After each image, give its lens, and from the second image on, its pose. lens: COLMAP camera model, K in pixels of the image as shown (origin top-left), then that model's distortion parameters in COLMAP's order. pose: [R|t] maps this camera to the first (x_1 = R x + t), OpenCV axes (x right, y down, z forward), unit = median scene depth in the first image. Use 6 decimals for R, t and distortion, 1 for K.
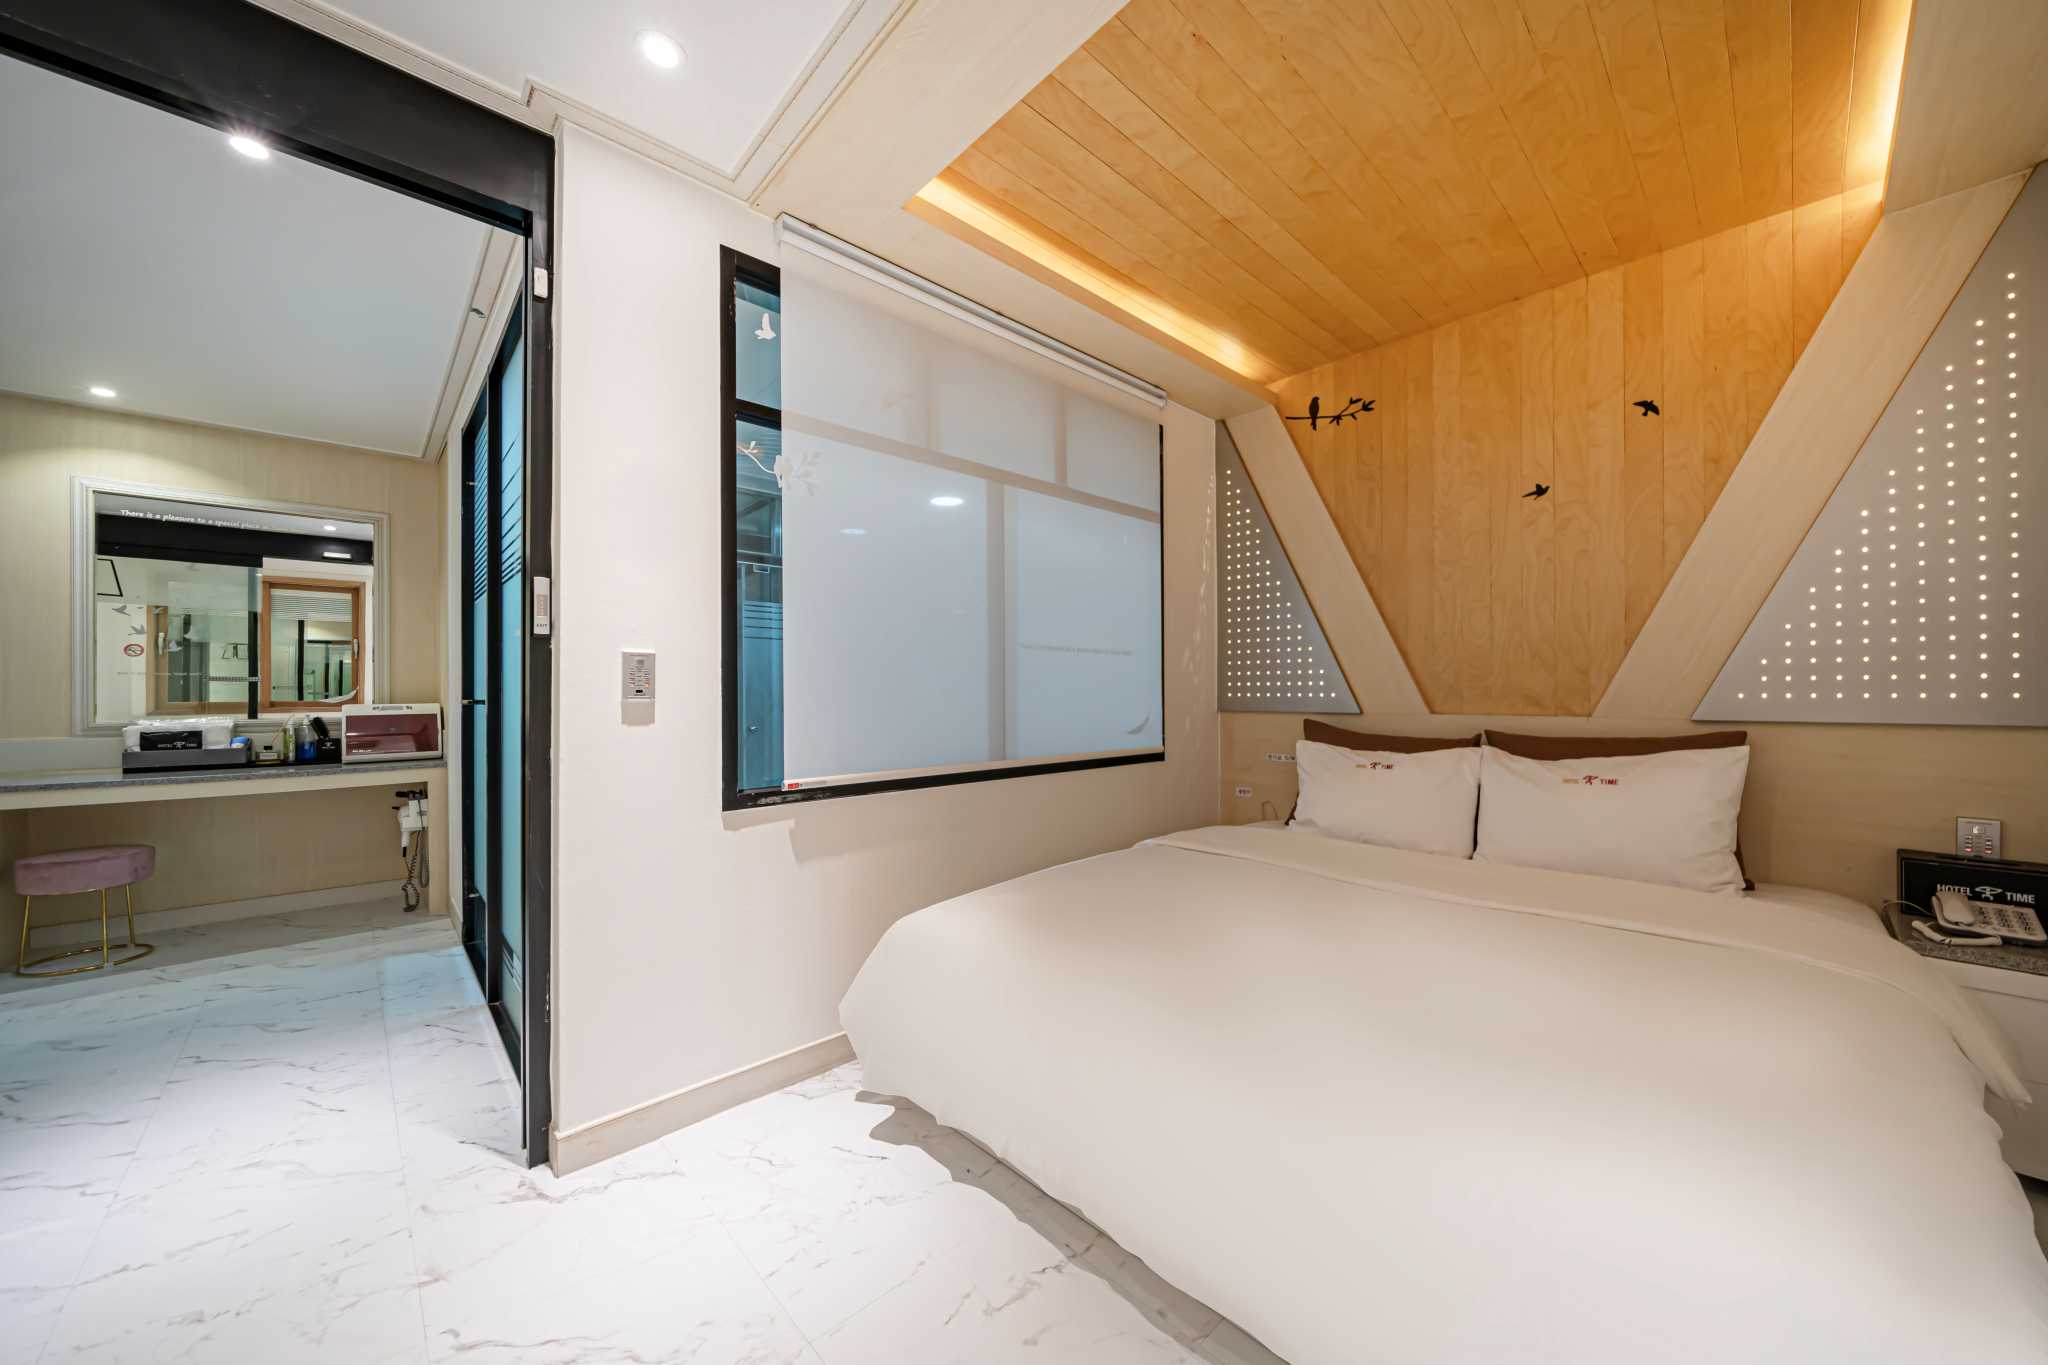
lens RADIAL K [[724.7, 0, 1056.1], [0, 724.7, 690.8], [0, 0, 1]] dist [-0.004883, 0.000077]
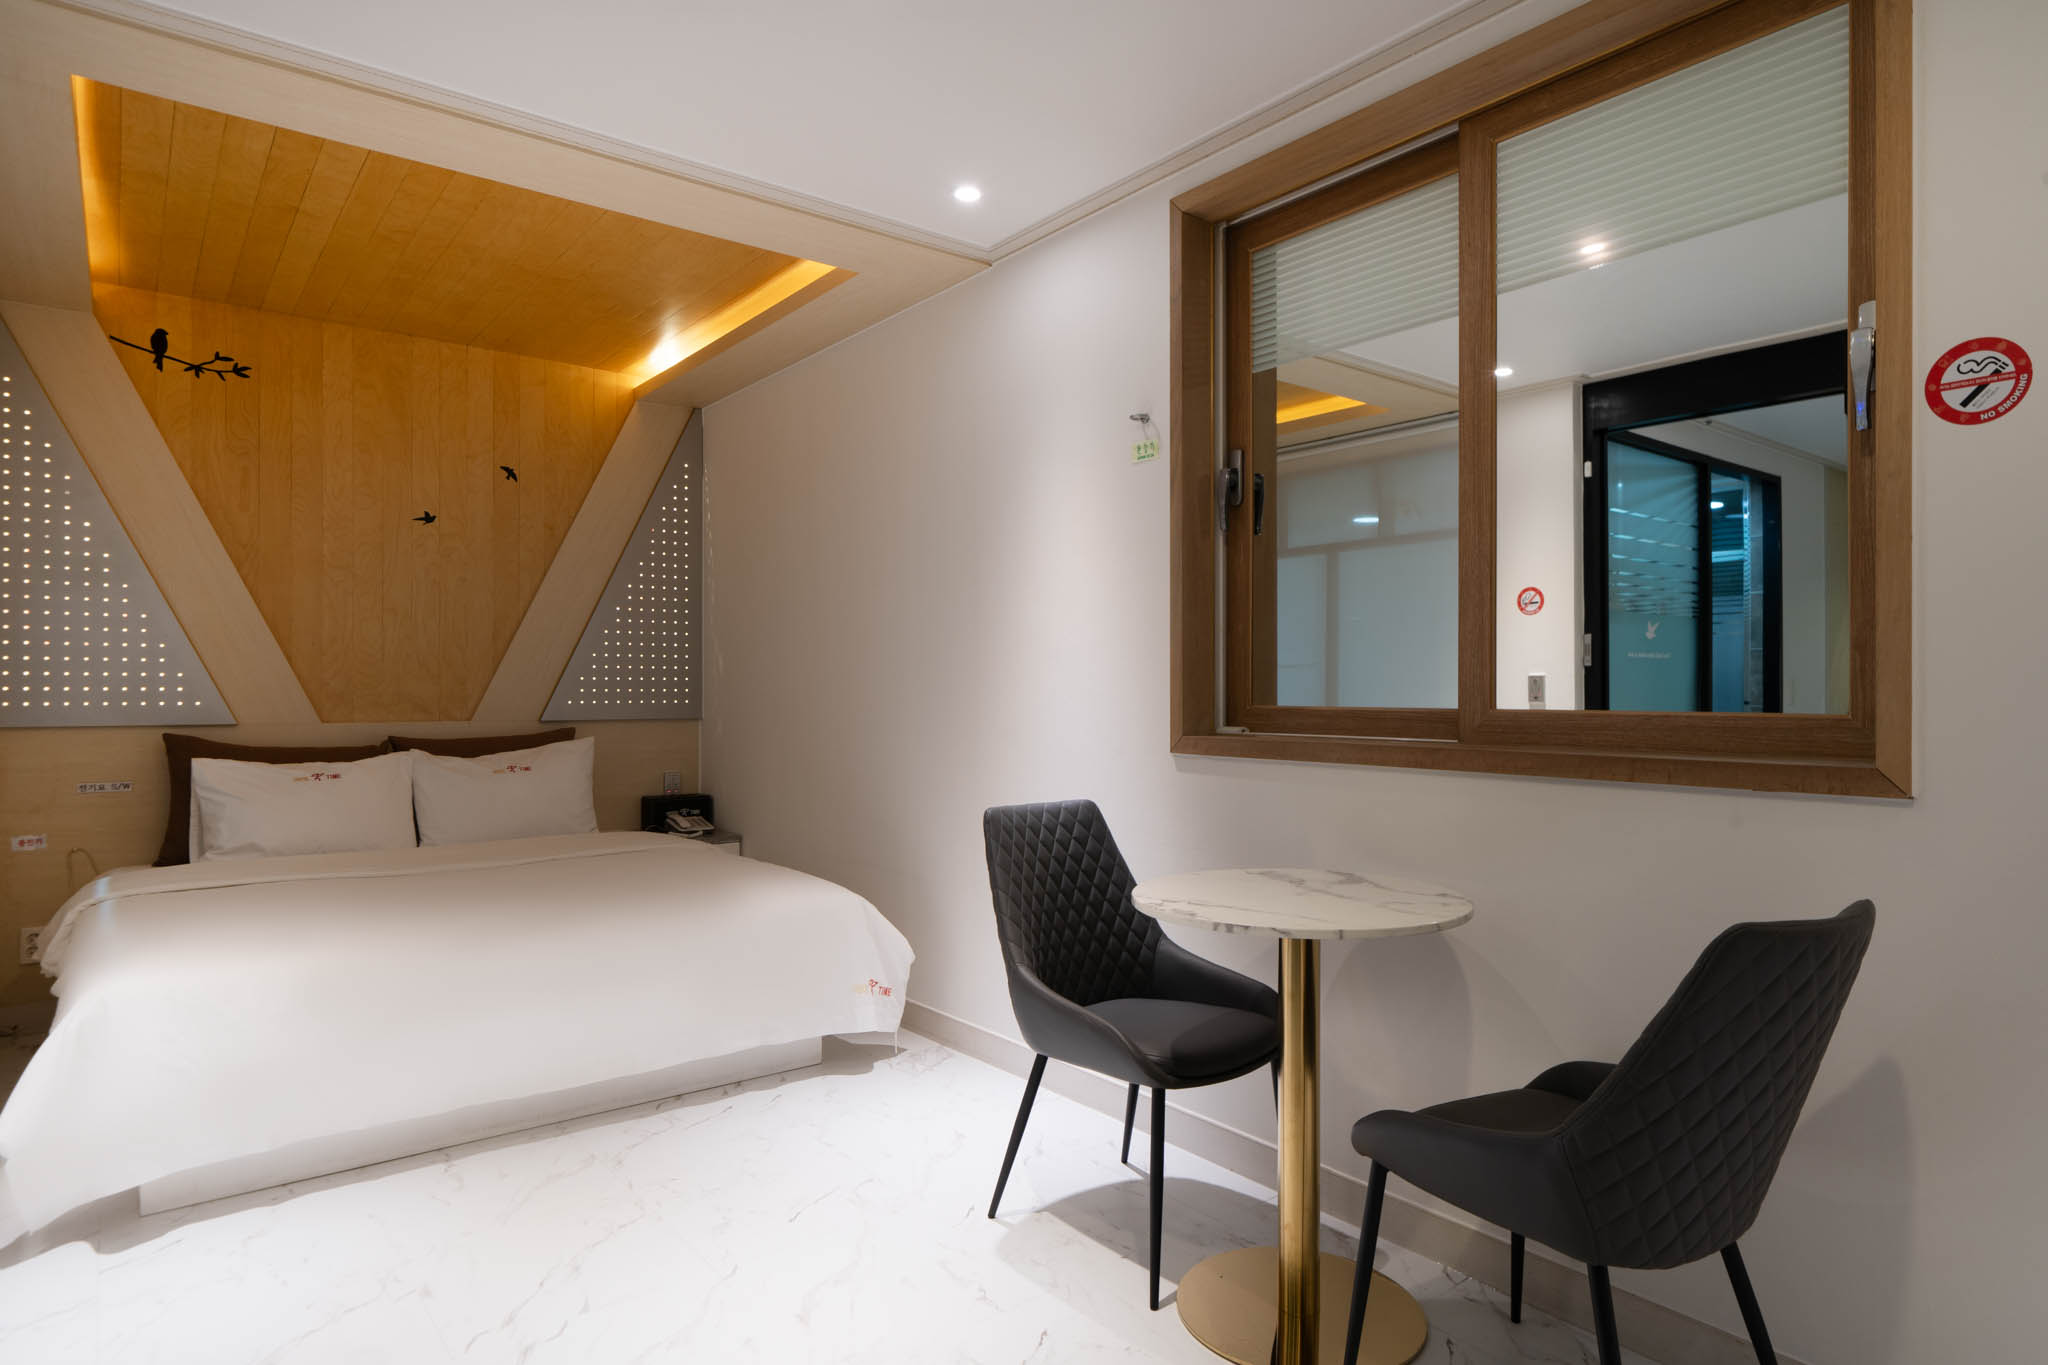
lens RADIAL K [[1164.3, 0, 1024.0], [0, 1164.3, 682.5], [0, 0, 1]] dist [0.000991, 0.000882]
pose [[0.113727, 0.008839, 0.993473, -1.053476], [-0.005446, 0.999951, -0.008273, -0.015544], [-0.993497, -0.004469, 0.113770, -0.118647]]
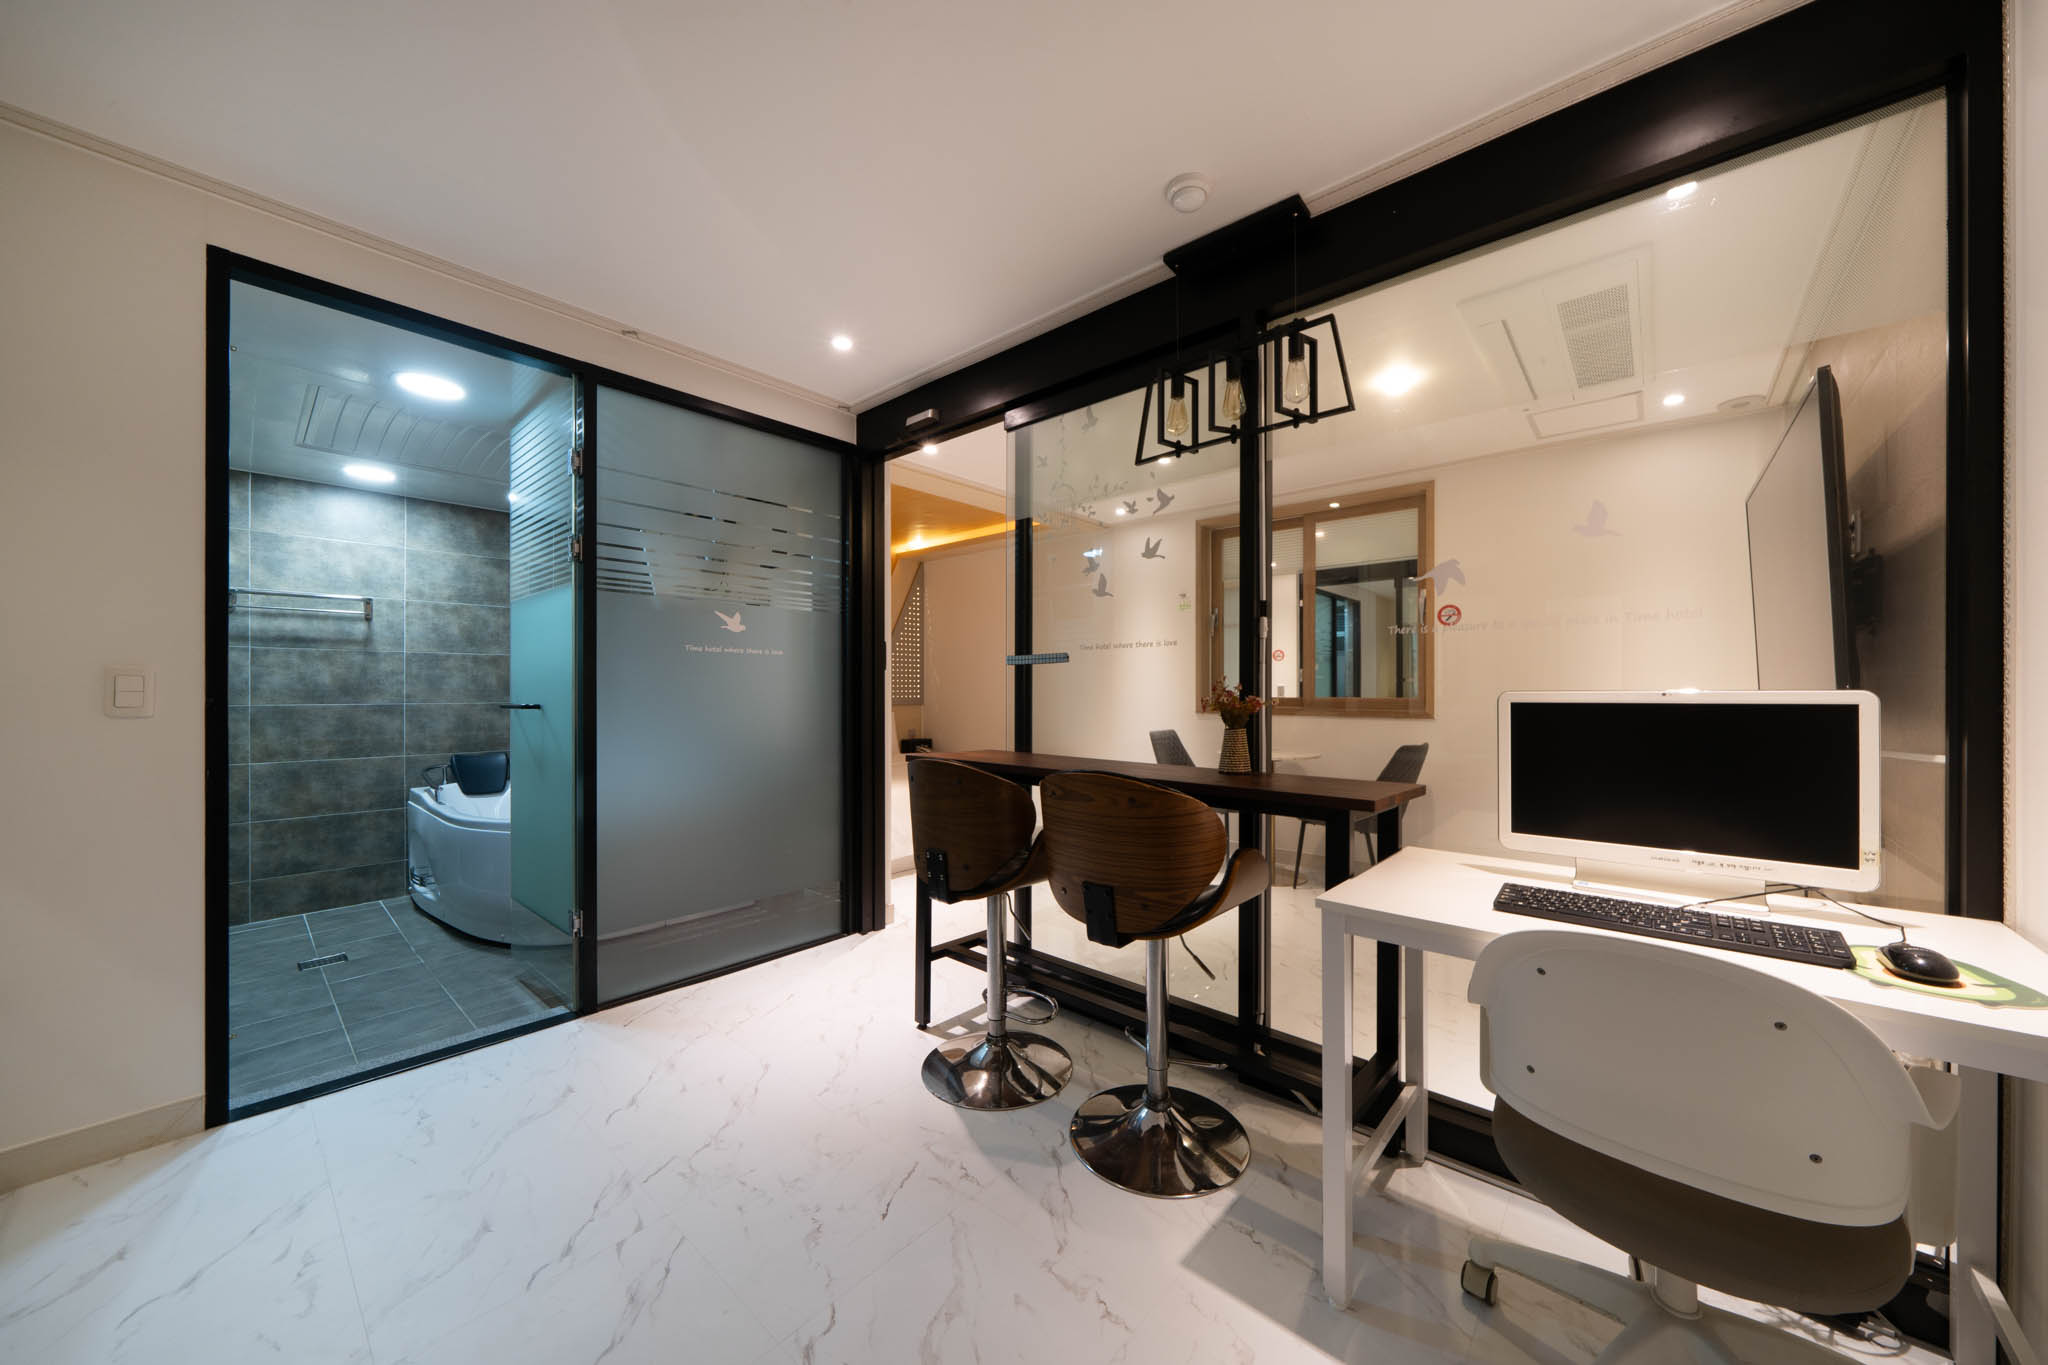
lens RADIAL K [[700.4, 0, 1037.7], [0, 700.4, 690.2], [0, 0, 1]] dist [-0.003359, 0.000133]
pose [[-0.078912, -0.001871, 0.996880, -1.890369], [-0.000256, 0.999998, 0.001857, -0.025392], [-0.996882, -0.000108, -0.078912, 0.508882]]
